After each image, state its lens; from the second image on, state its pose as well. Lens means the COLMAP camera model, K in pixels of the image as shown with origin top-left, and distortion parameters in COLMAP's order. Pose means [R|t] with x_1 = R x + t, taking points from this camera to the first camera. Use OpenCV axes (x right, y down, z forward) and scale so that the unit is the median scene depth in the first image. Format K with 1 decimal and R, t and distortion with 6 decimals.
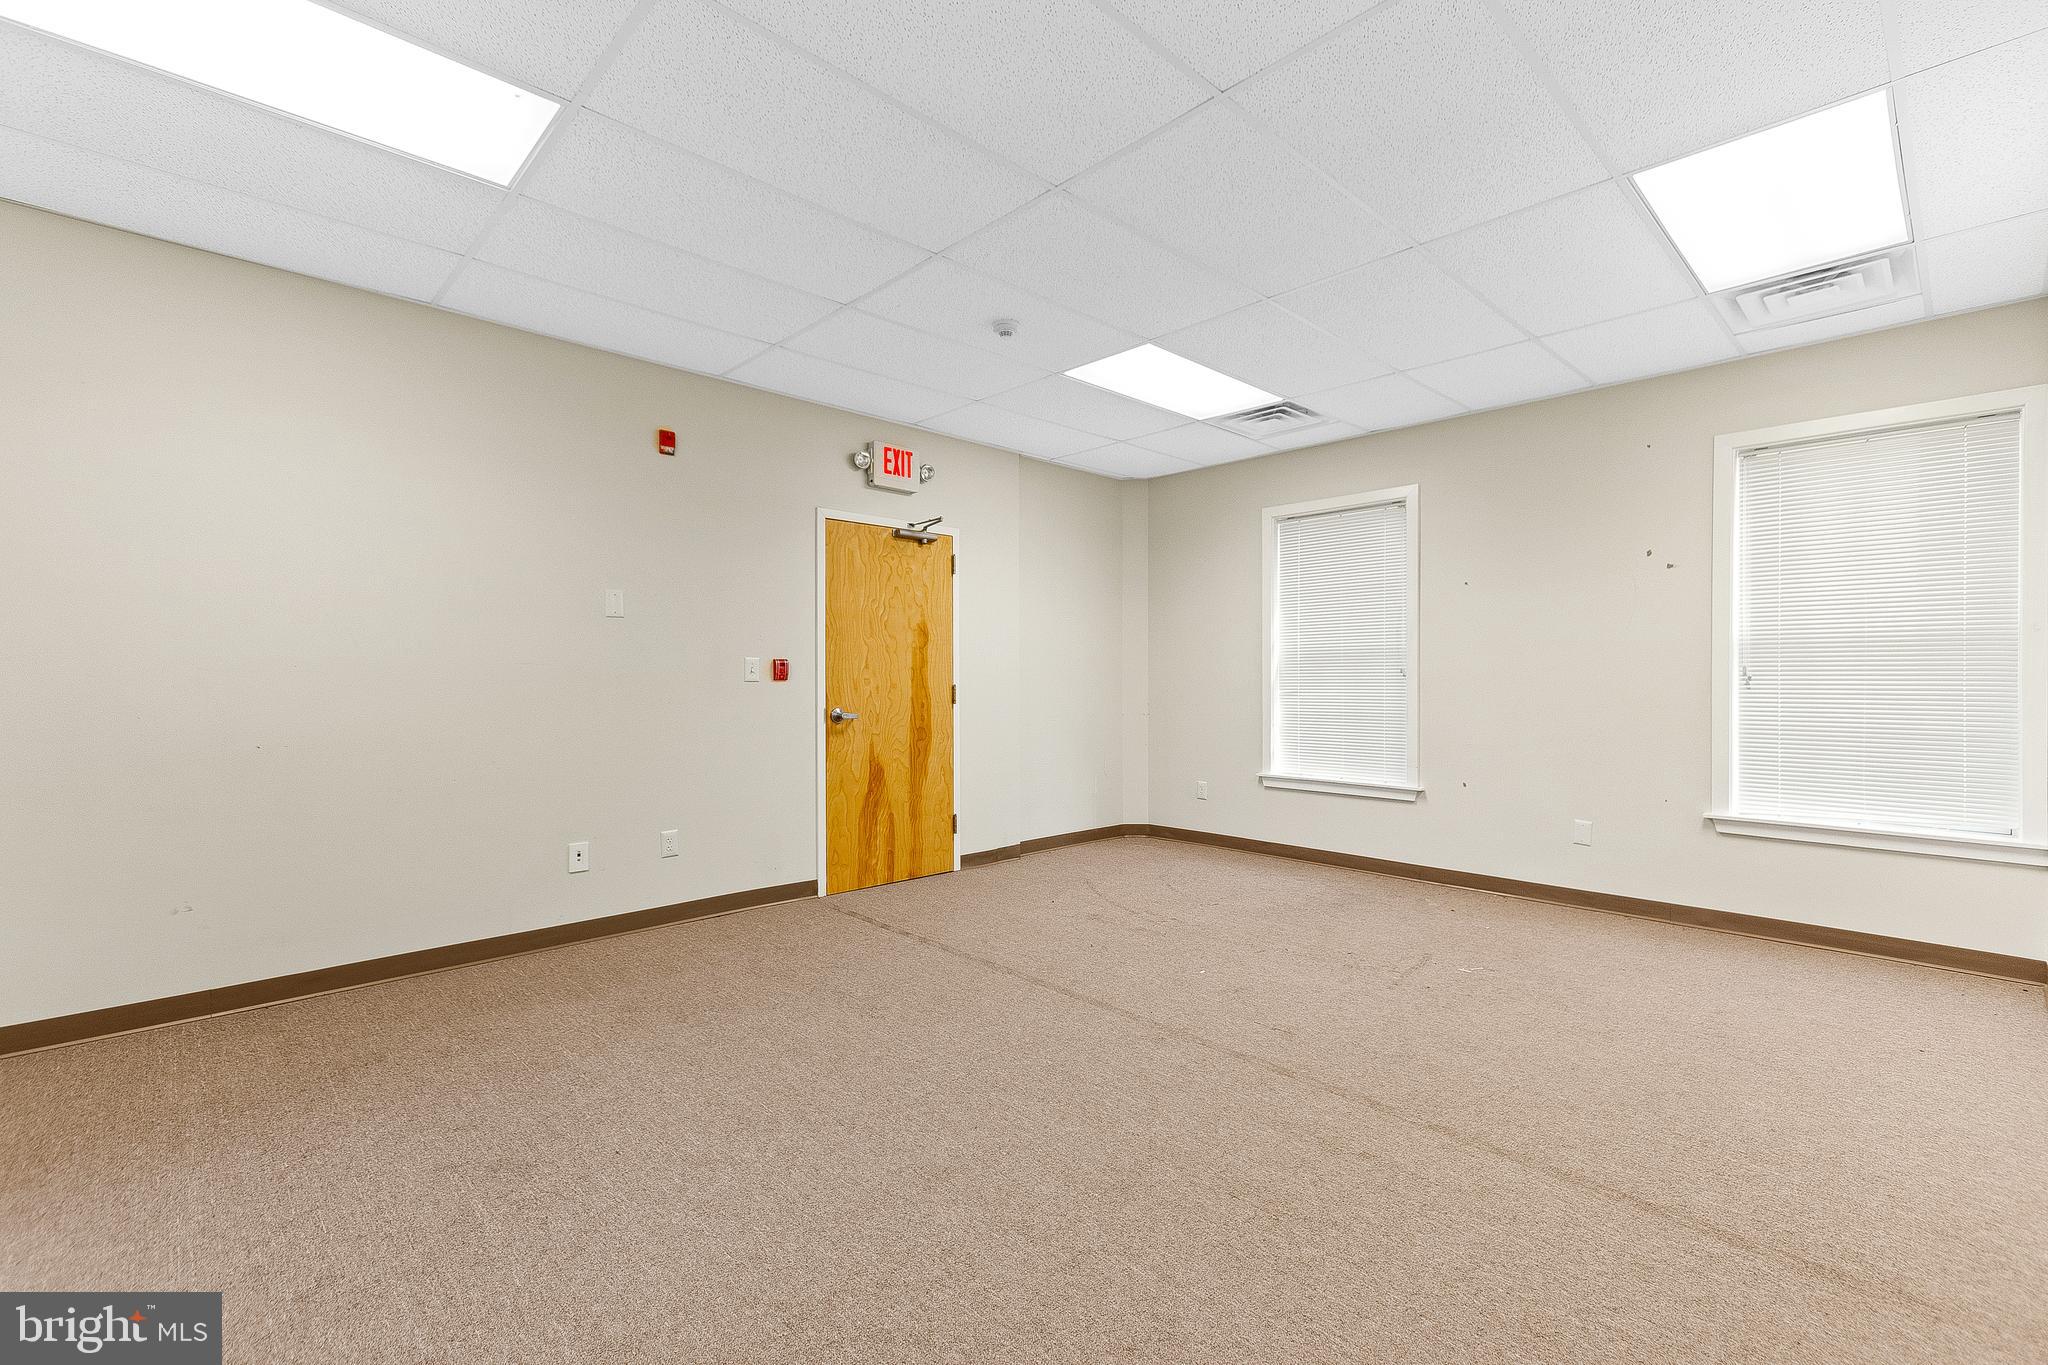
lens RADIAL K [[889.4, 0, 1028.8], [0, 889.4, 681.4], [0, 0, 1]] dist [0.015058, -0.001047]
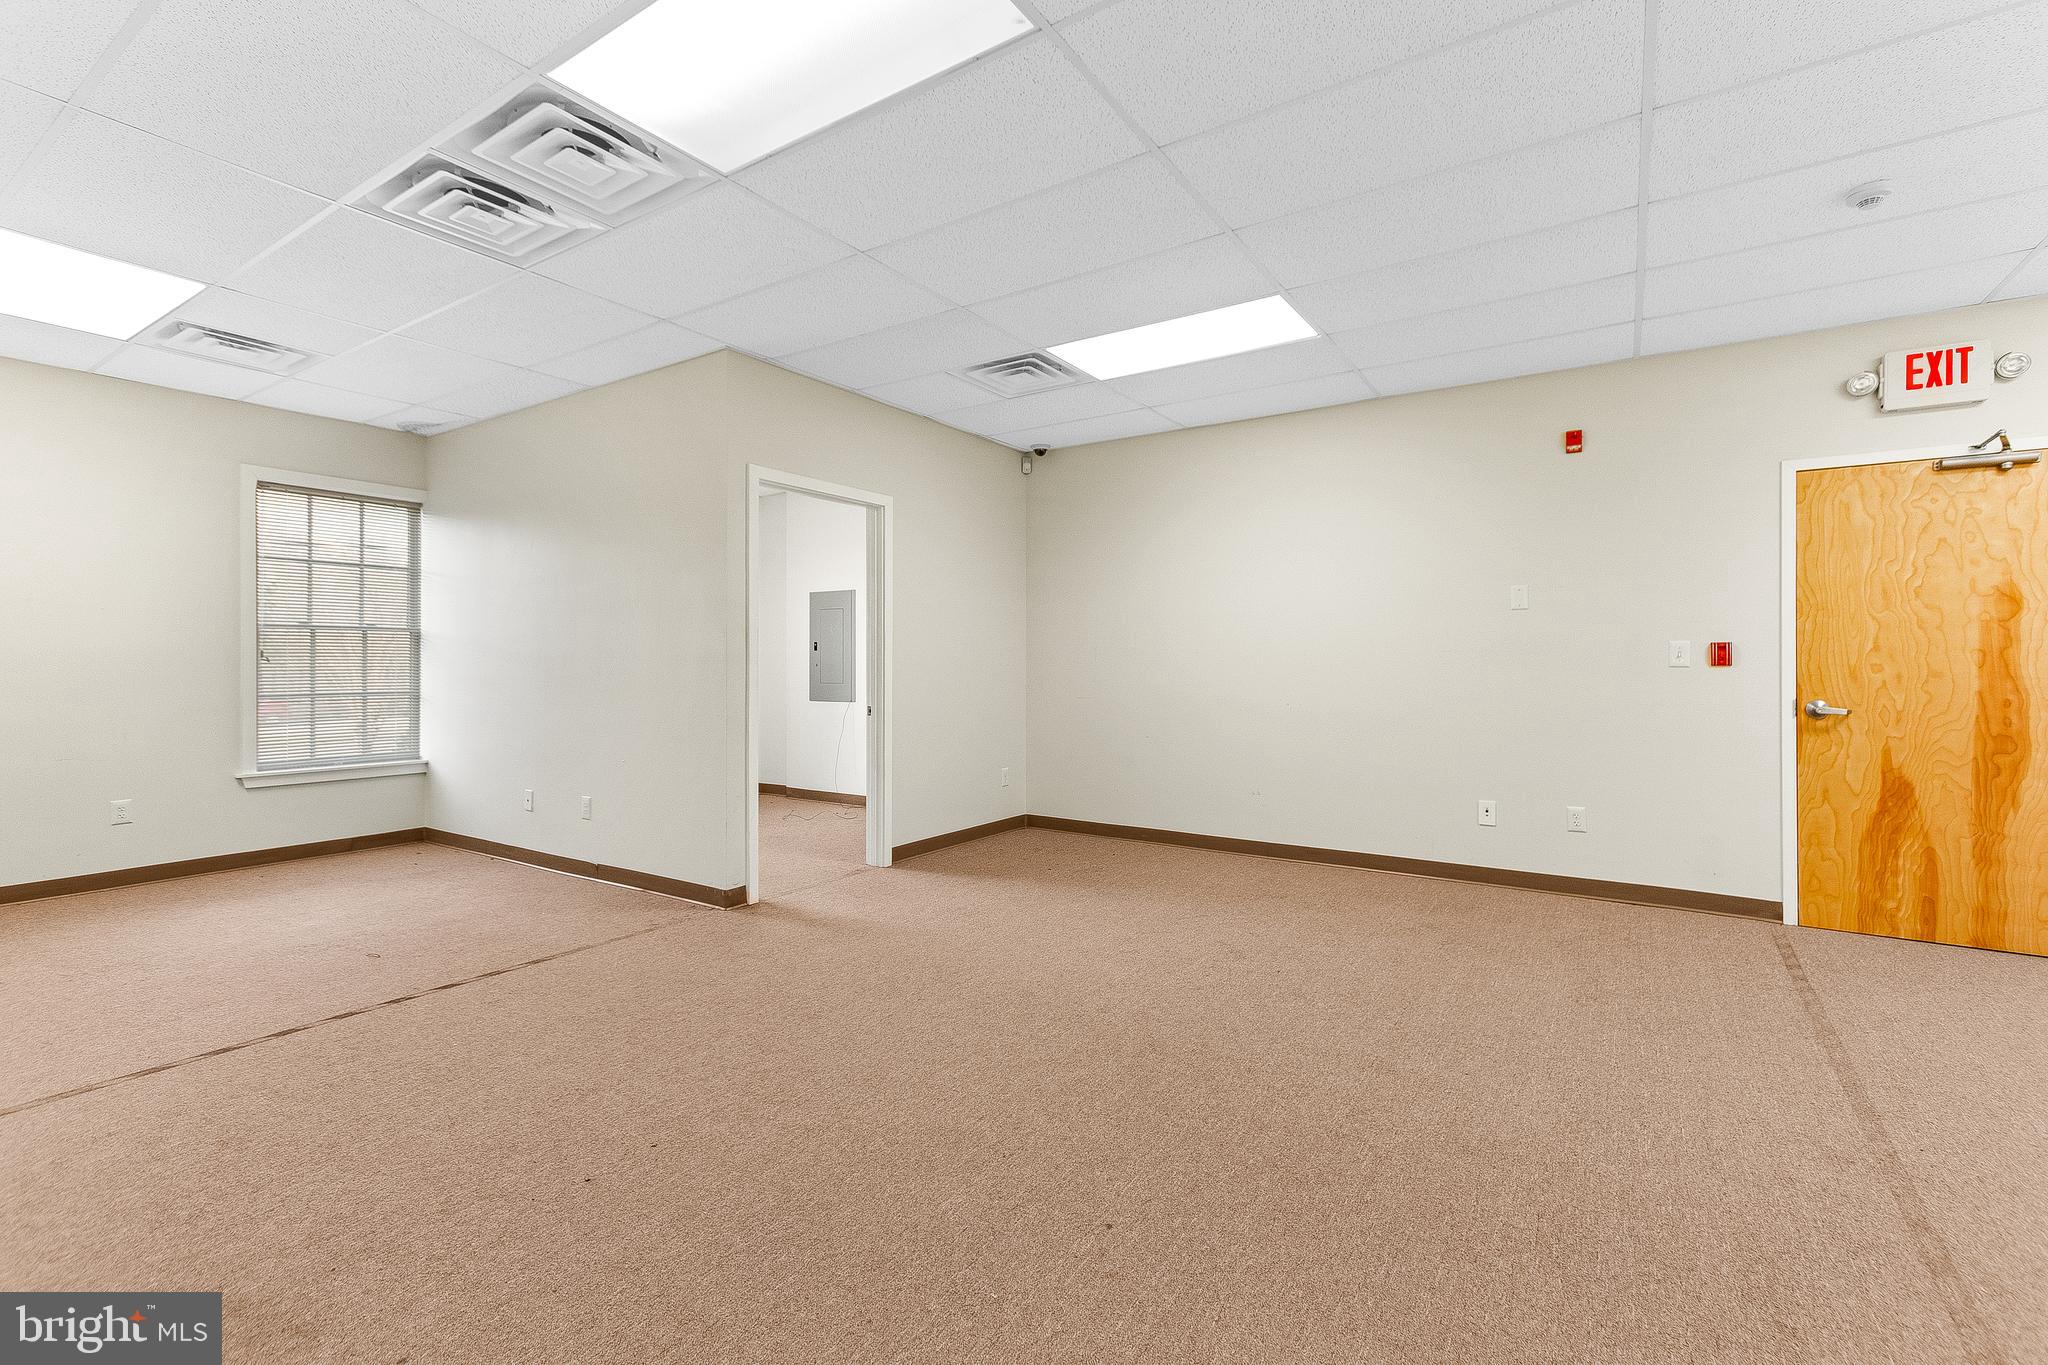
lens RADIAL K [[889.4, 0, 1022.5], [0, 889.4, 666.7], [0, 0, 1]] dist [0.015058, -0.001047]
pose [[0.216725, 0.005058, -0.976220, 0.418241], [-0.006000, 0.999975, 0.003849, 0.000487], [0.976214, 0.005023, 0.216749, 0.107902]]
